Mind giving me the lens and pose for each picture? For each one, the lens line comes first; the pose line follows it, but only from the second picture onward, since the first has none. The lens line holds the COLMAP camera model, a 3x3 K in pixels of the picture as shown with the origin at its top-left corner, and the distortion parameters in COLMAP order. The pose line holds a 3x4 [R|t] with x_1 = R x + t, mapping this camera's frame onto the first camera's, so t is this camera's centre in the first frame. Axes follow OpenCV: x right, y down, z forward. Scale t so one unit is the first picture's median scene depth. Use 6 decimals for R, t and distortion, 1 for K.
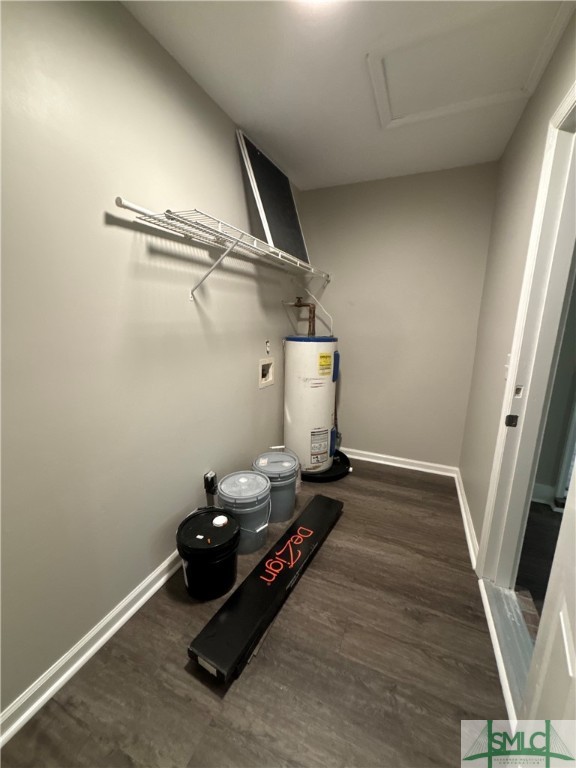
lens RADIAL K [[310.6, 0, 289.3], [0, 310.6, 384.9], [0, 0, 1]] dist [0.002033, 0.001157]
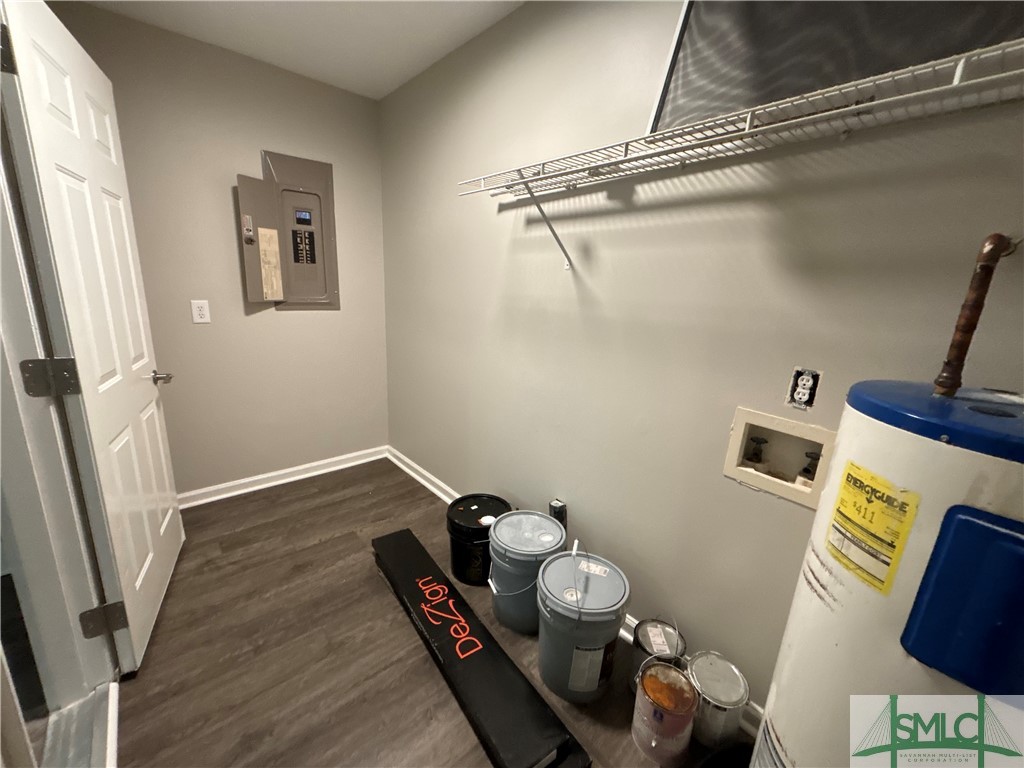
lens RADIAL K [[414.1, 0, 514.5], [0, 414.1, 392.2], [0, 0, 1]] dist [0.002033, 0.001157]
pose [[-0.429925, 0.190214, -0.882600, 0.706546], [-0.242197, 0.917429, 0.315697, -0.283613], [0.869773, 0.349489, -0.348356, 1.345742]]
